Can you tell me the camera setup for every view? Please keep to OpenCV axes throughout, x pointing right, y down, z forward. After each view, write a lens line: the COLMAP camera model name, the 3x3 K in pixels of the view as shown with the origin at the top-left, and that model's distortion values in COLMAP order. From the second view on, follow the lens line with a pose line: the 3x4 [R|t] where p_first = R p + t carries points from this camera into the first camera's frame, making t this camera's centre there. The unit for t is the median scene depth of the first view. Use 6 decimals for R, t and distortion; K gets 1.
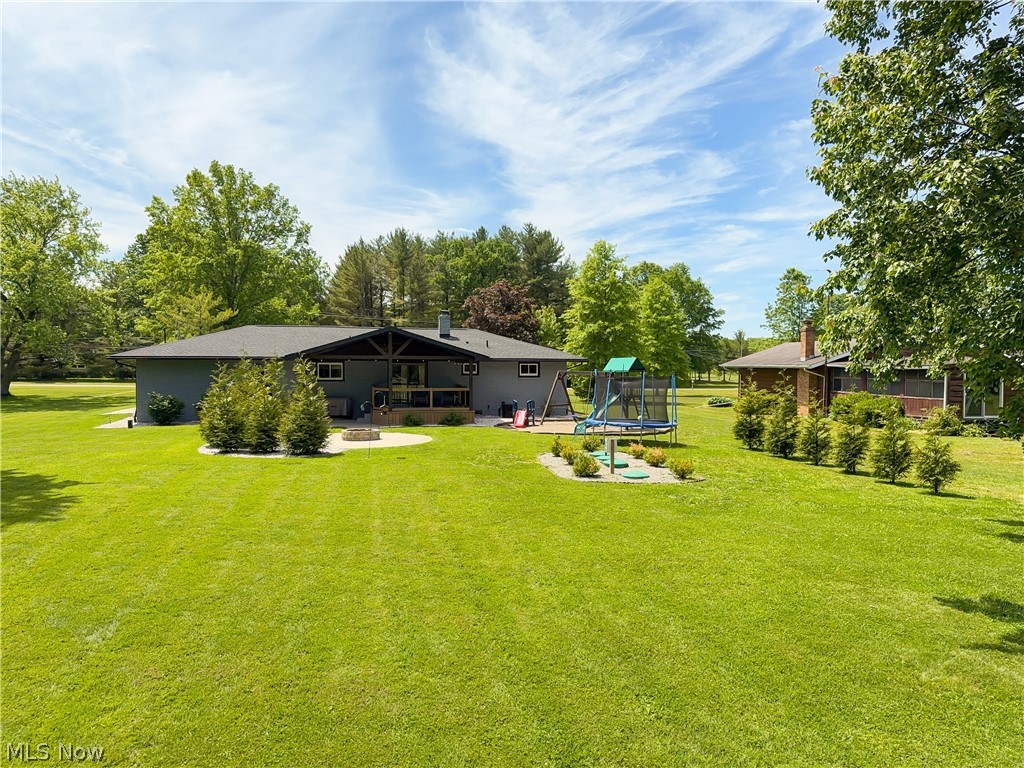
lens RADIAL K [[712.6, 0, 516.1], [0, 712.6, 380.9], [0, 0, 1]] dist [-0.002858, -0.008914]
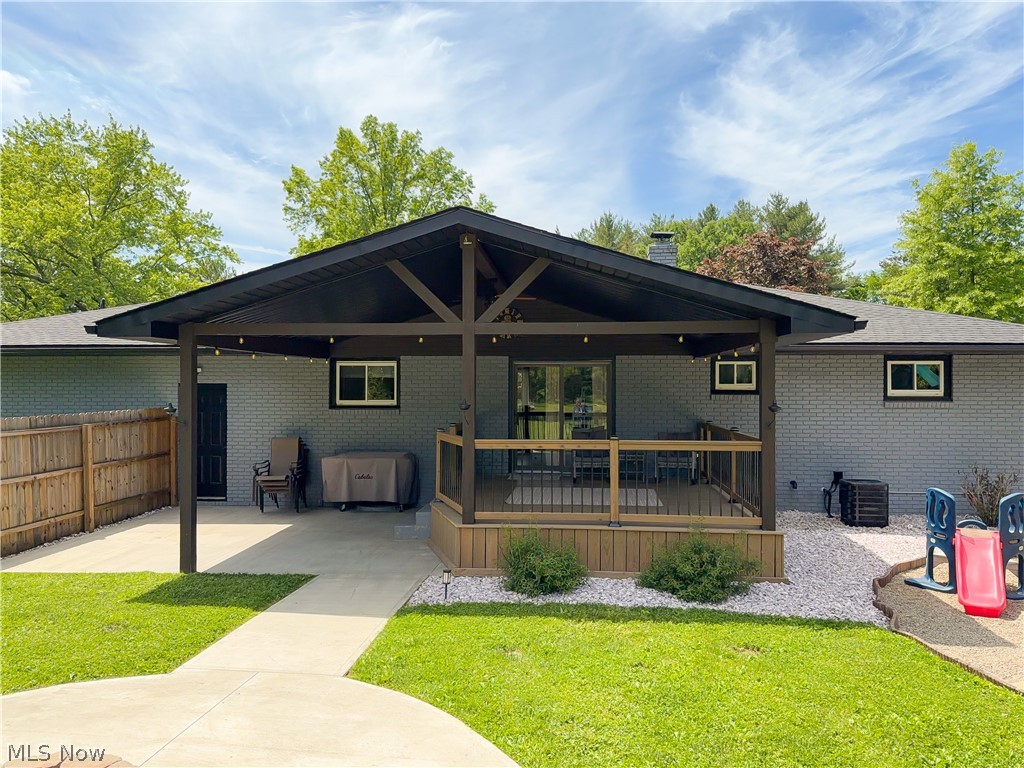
lens RADIAL K [[712.6, 0, 517.1], [0, 712.6, 392.9], [0, 0, 1]] dist [-0.002858, -0.008914]
pose [[0.956013, 0.001137, -0.293322, -0.043549], [-0.005599, 0.999881, -0.014372, -0.002204], [0.293271, 0.015382, 0.955906, 0.426595]]
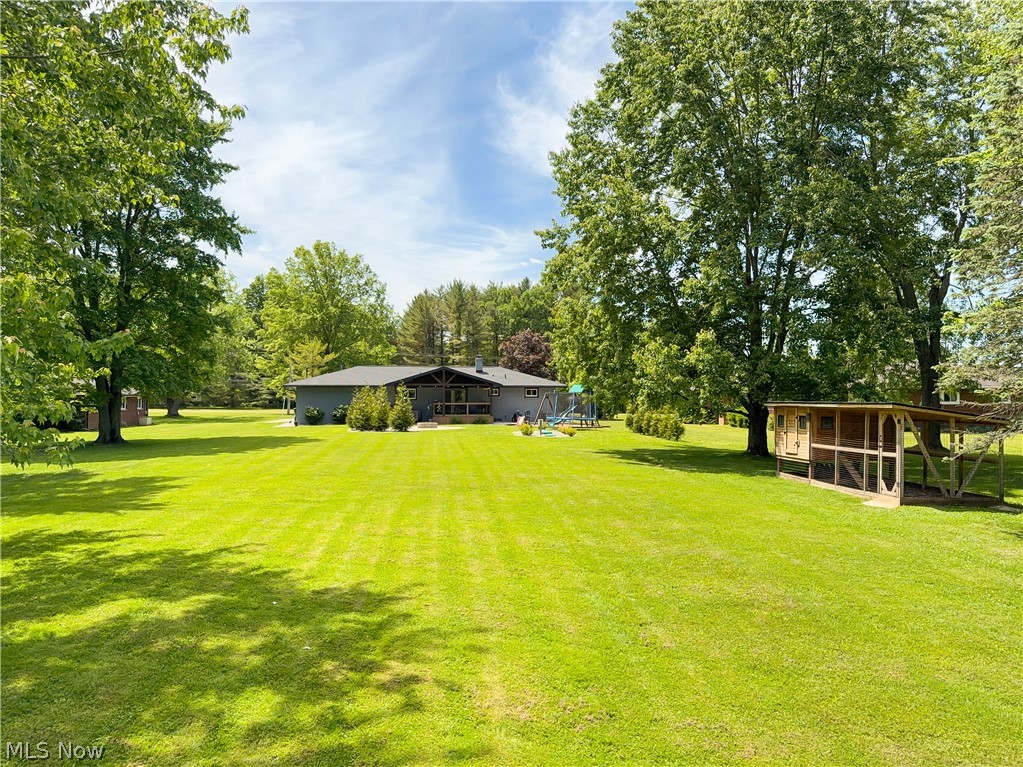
lens RADIAL K [[711.9, 0, 513.7], [0, 711.9, 376.6], [0, 0, 1]] dist [-0.002858, -0.008914]
pose [[0.996091, -0.006689, -0.088078, 0.080601], [0.002179, 0.998686, -0.051195, 0.020002], [0.088305, 0.050803, 0.994797, -0.393278]]
